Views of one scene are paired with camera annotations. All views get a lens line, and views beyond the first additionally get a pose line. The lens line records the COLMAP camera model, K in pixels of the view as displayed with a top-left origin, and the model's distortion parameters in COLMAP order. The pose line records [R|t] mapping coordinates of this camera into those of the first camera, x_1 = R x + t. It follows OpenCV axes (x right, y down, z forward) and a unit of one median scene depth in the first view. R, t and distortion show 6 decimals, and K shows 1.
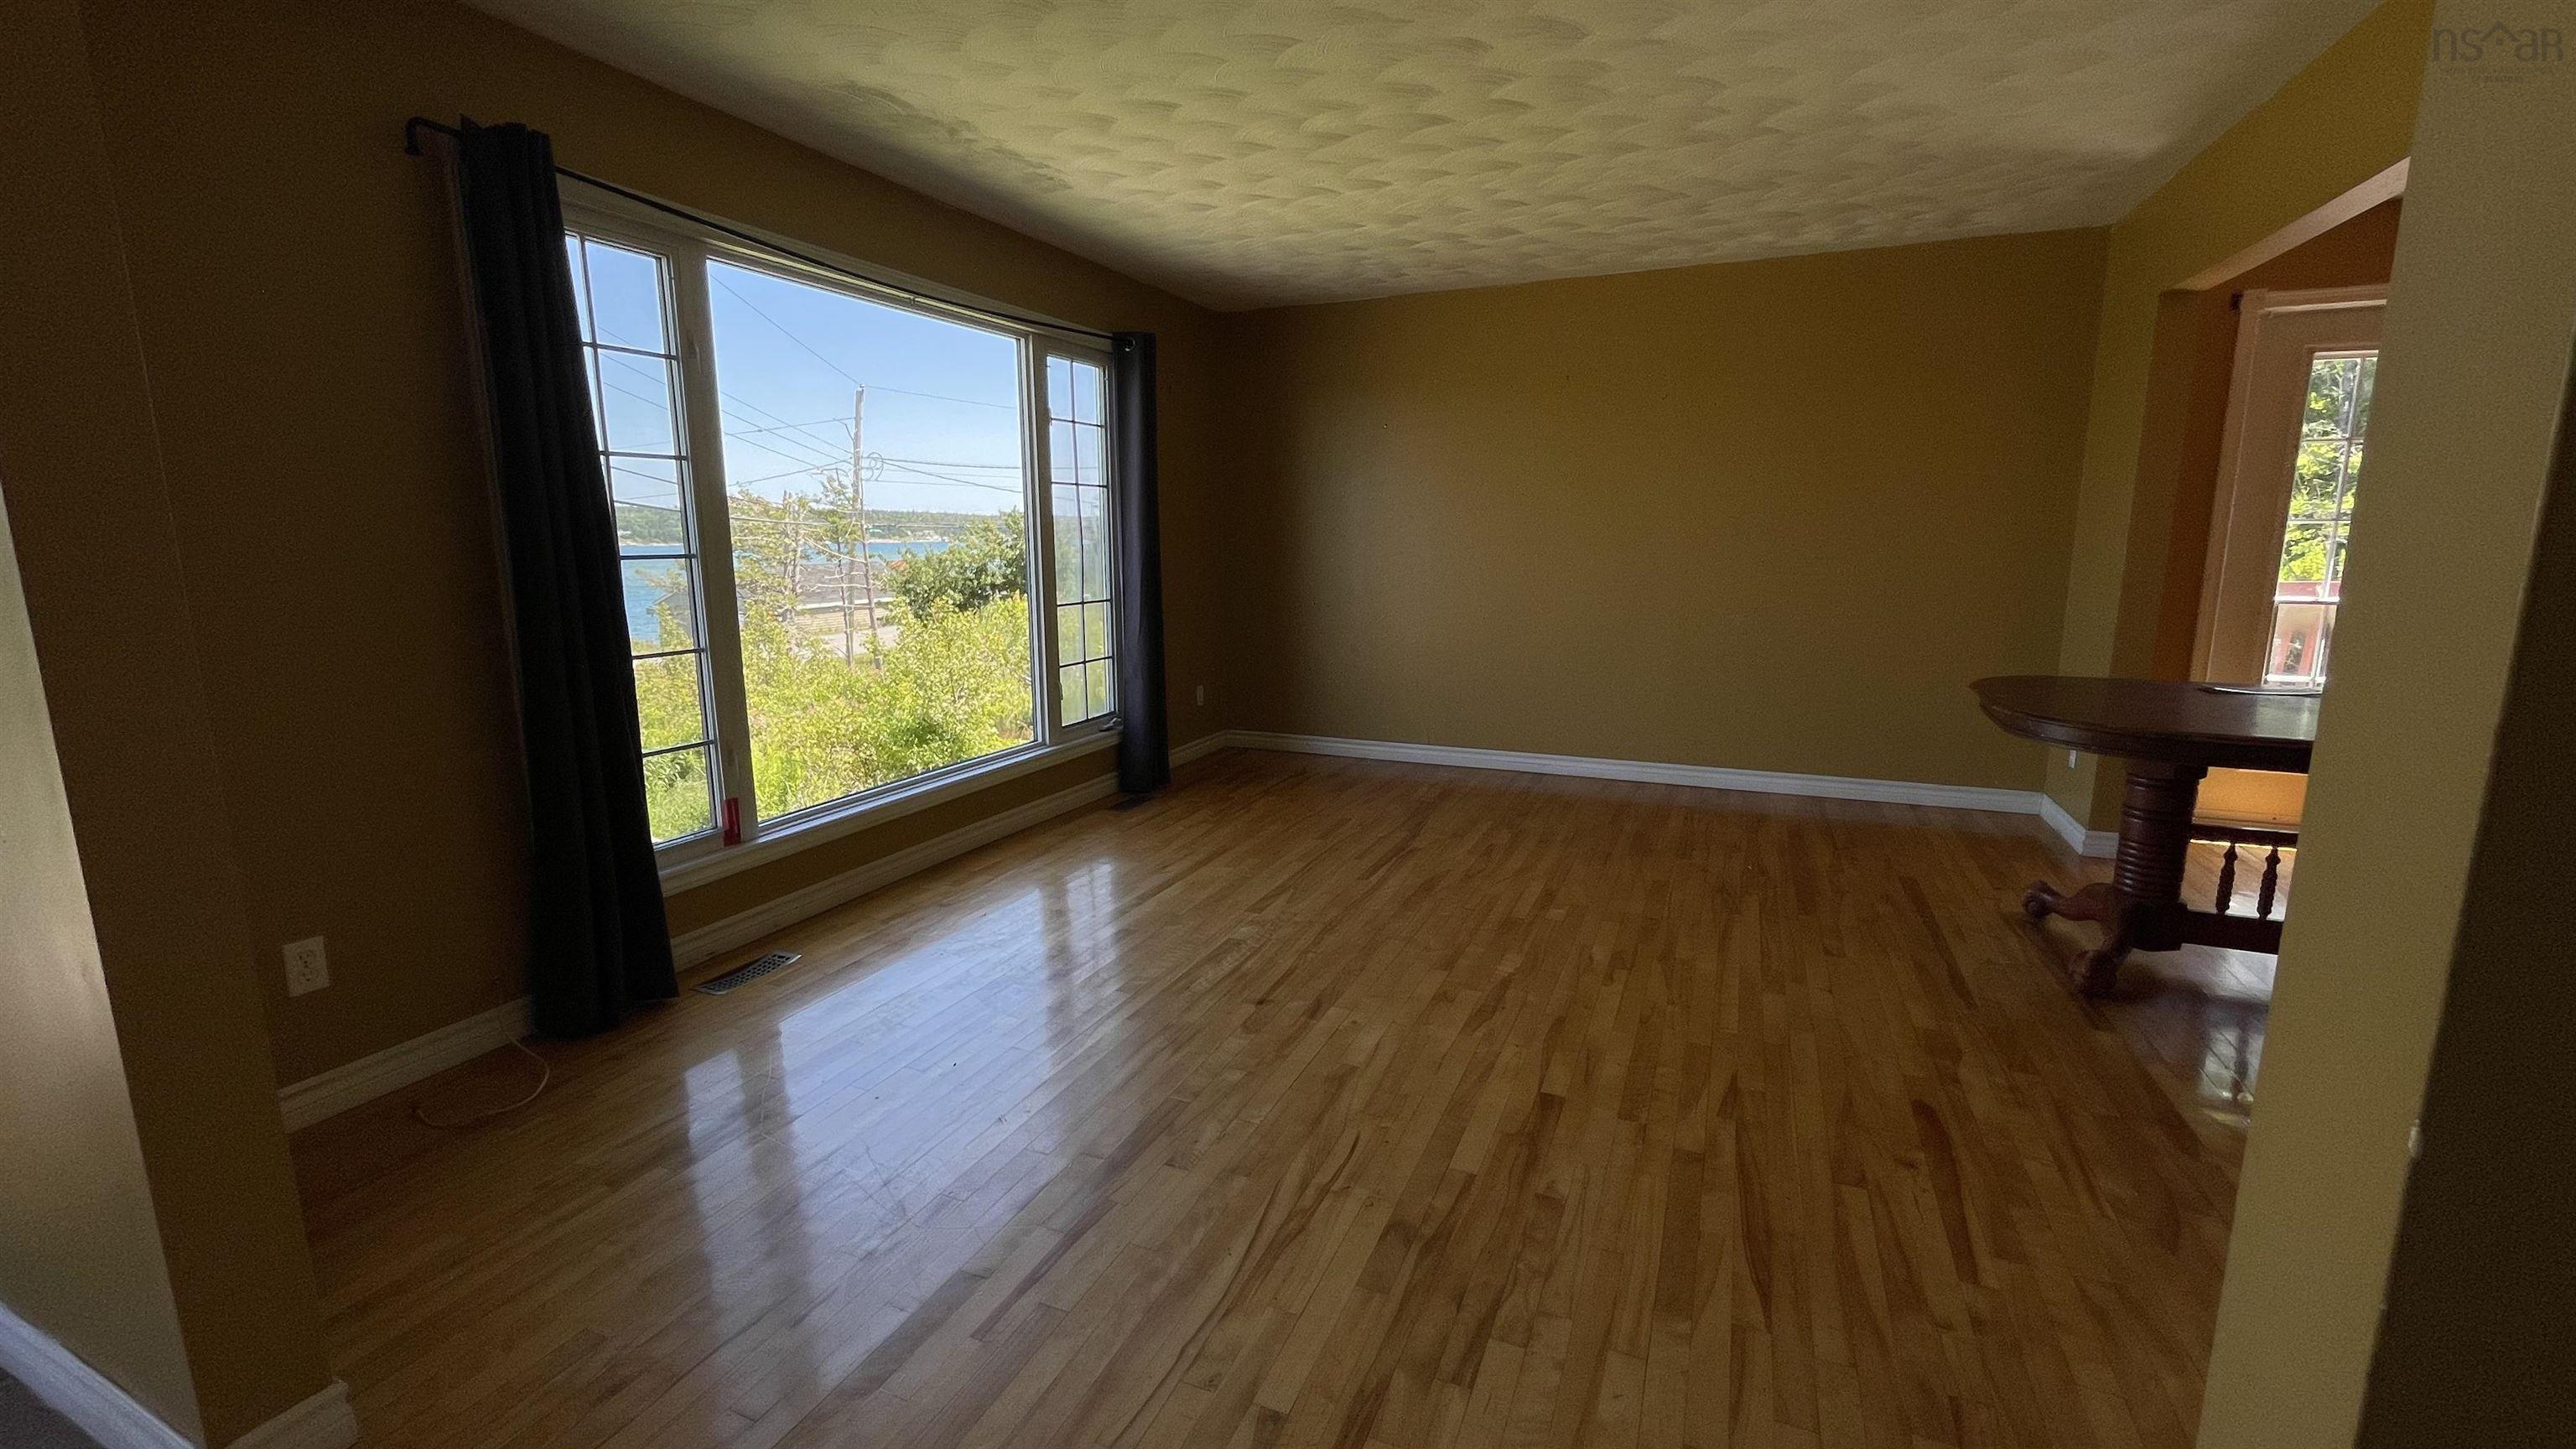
lens RADIAL K [[1044.2, 0, 1284.4], [0, 1044.2, 717.7], [0, 0, 1]] dist [-0.003116, 0.000142]
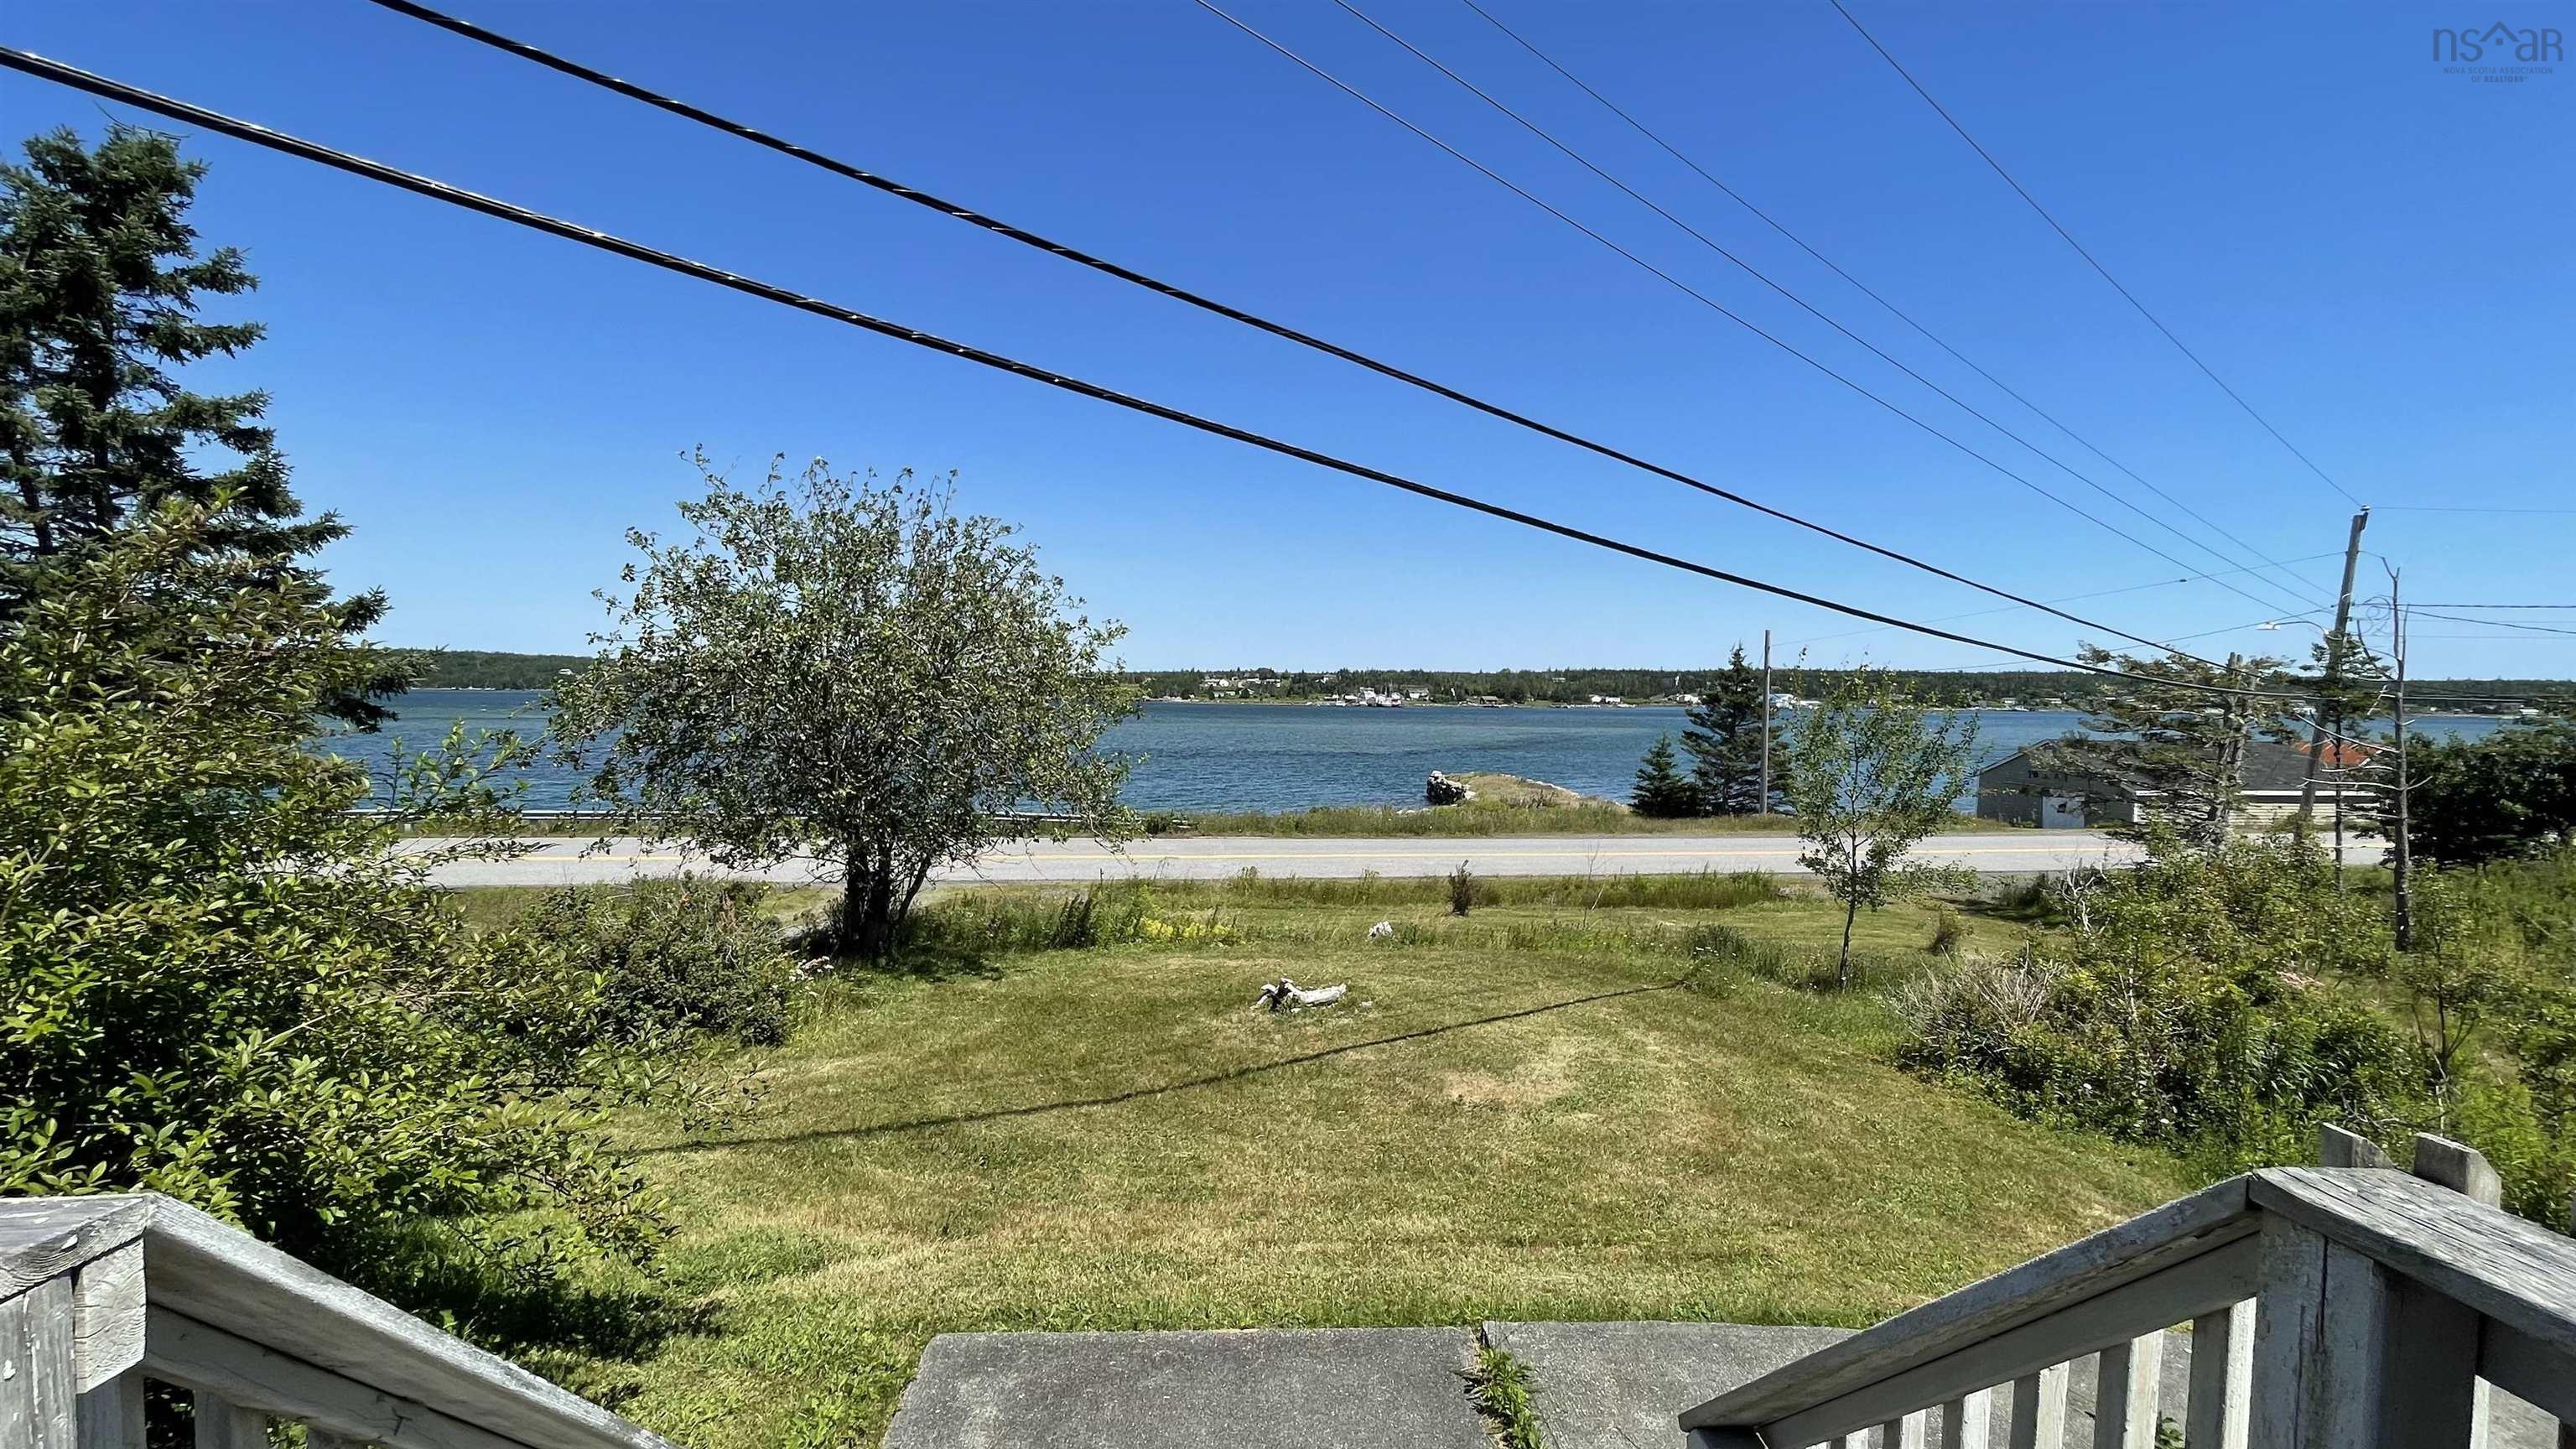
lens RADIAL K [[1044.2, 0, 1285.6], [0, 1044.2, 711.5], [0, 0, 1]] dist [-0.003116, 0.000142]
pose [[0.459751, 0.025254, -0.887689, -1.206474], [-0.167739, 0.984072, -0.058879, -0.117263], [0.872062, 0.175970, 0.456664, 0.446721]]
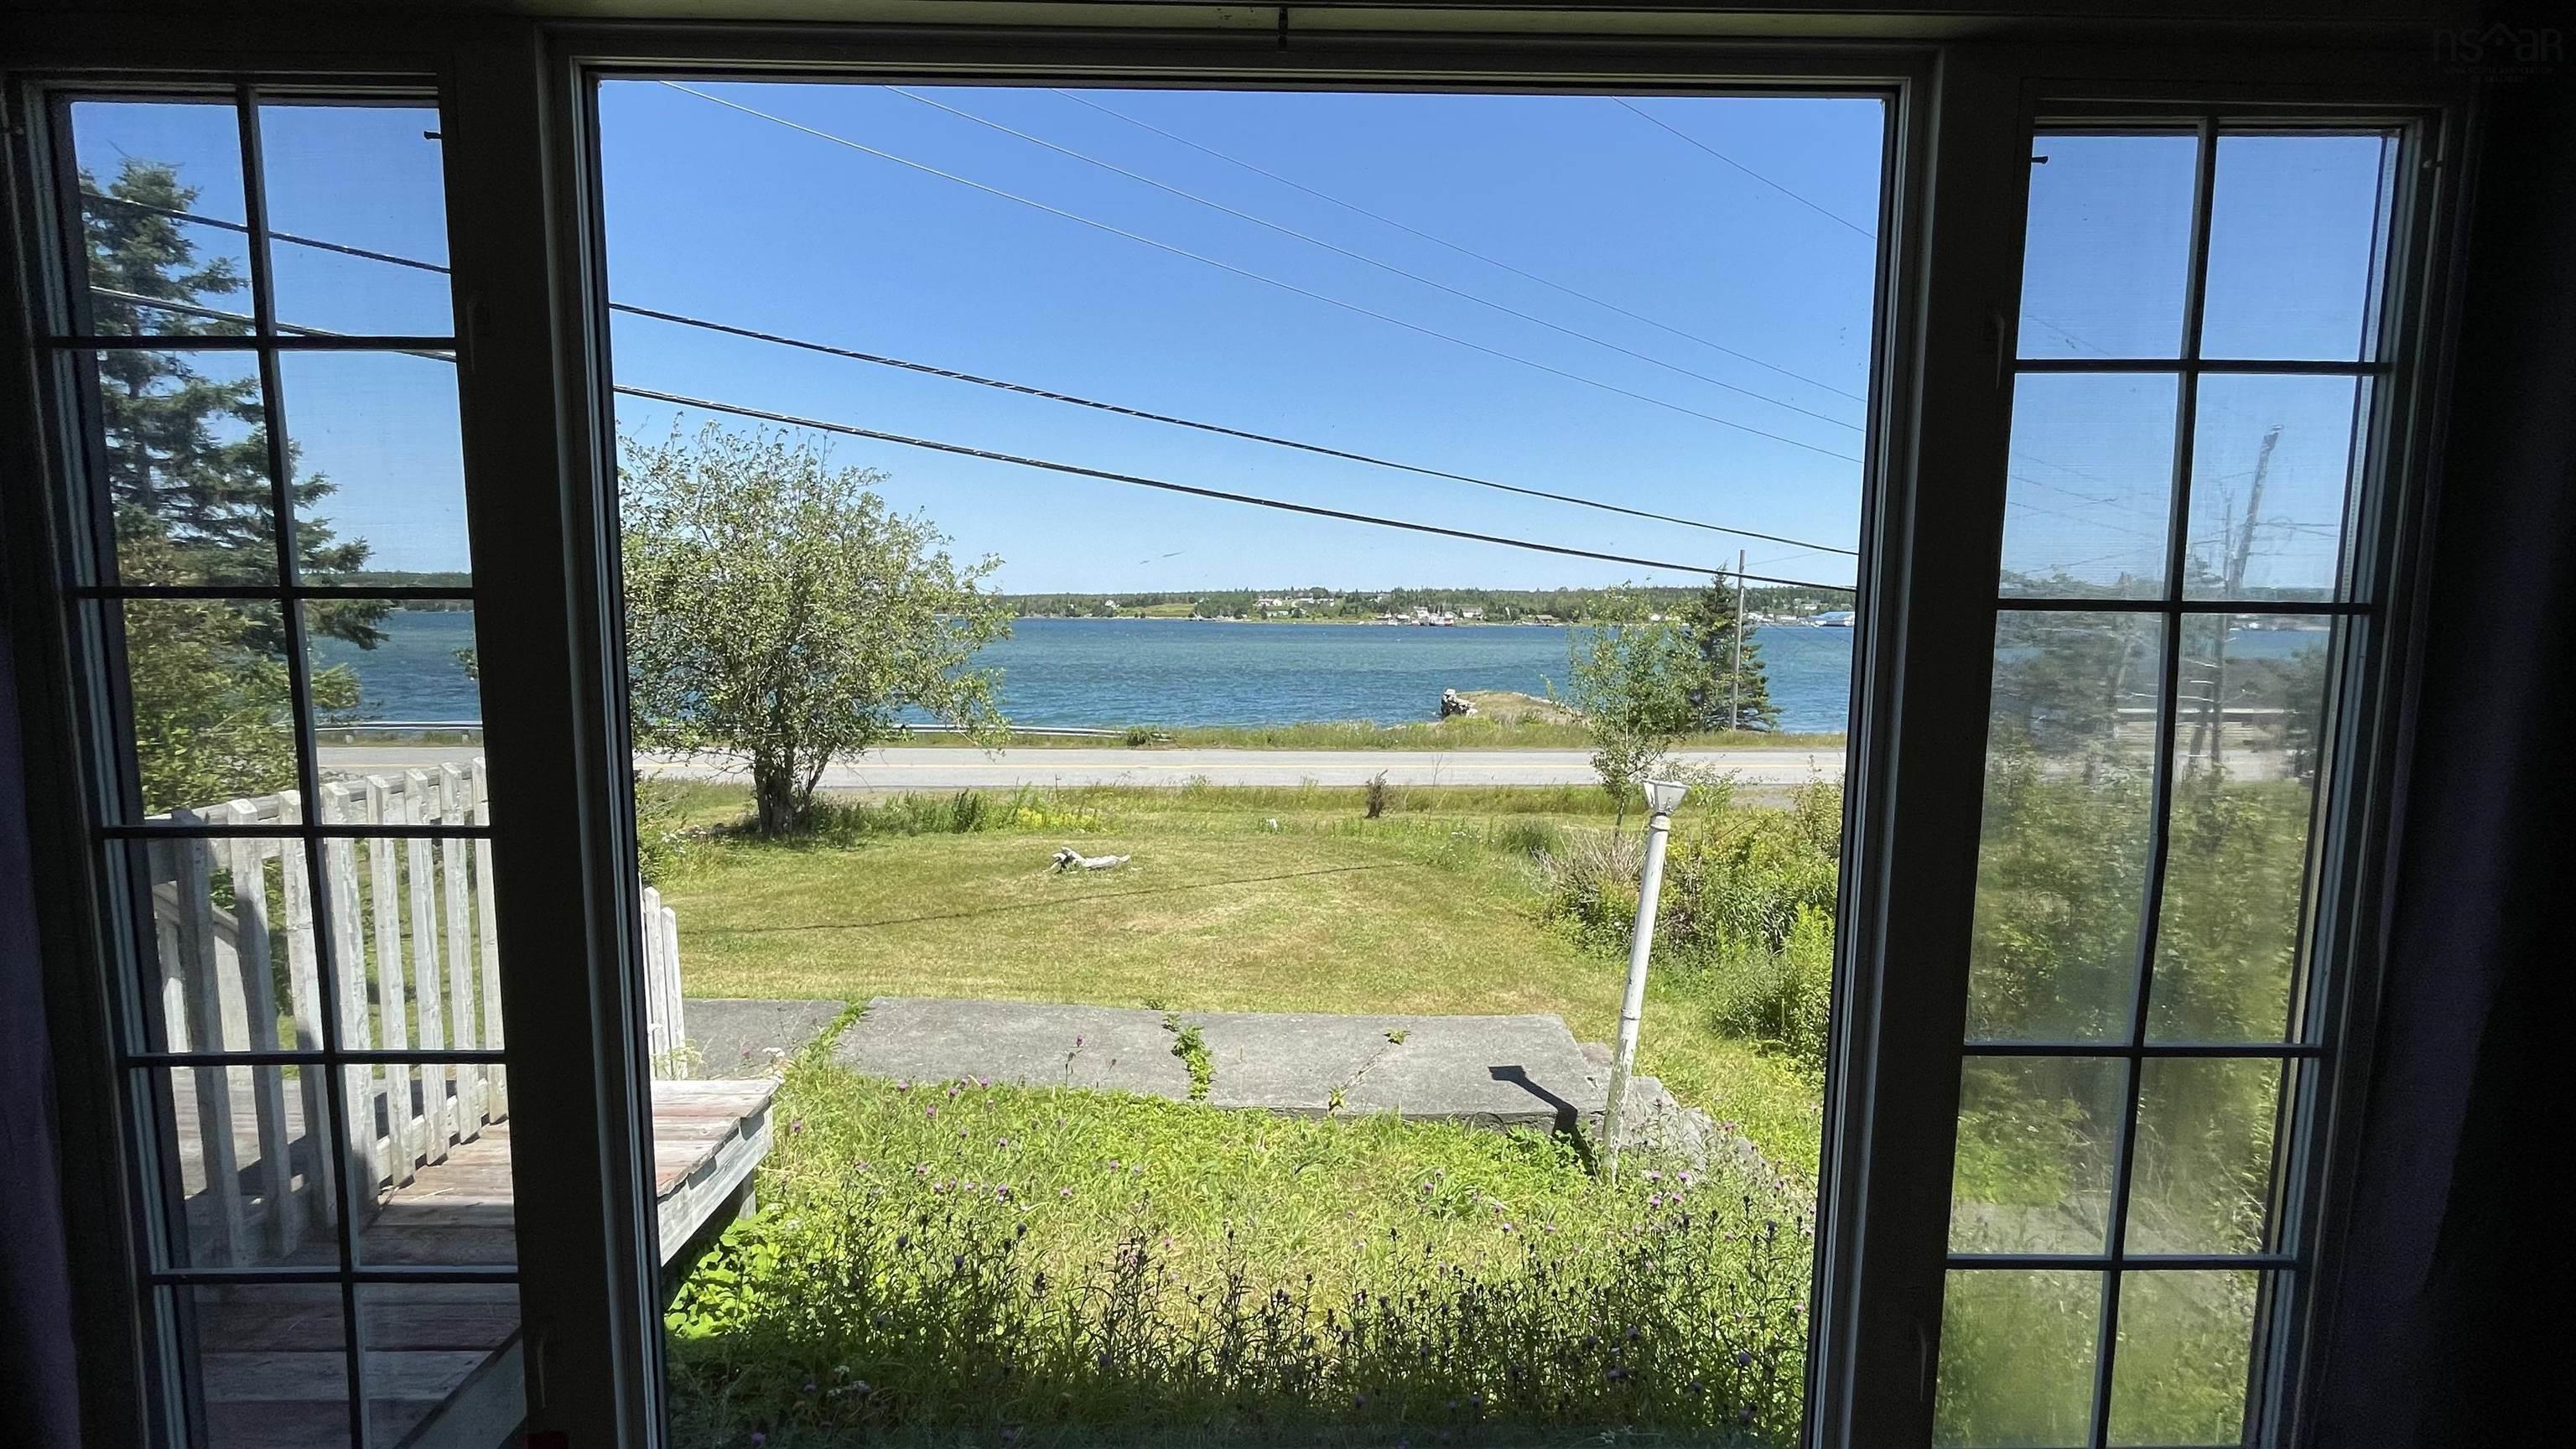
lens RADIAL K [[1044.2, 0, 1283.5], [0, 1044.2, 715.0], [0, 0, 1]] dist [-0.003116, 0.000142]
pose [[0.410630, 0.096982, -0.906630, -0.079076], [-0.168096, 0.985336, 0.029267, -0.261160], [0.896173, 0.140383, 0.420911, 1.073480]]
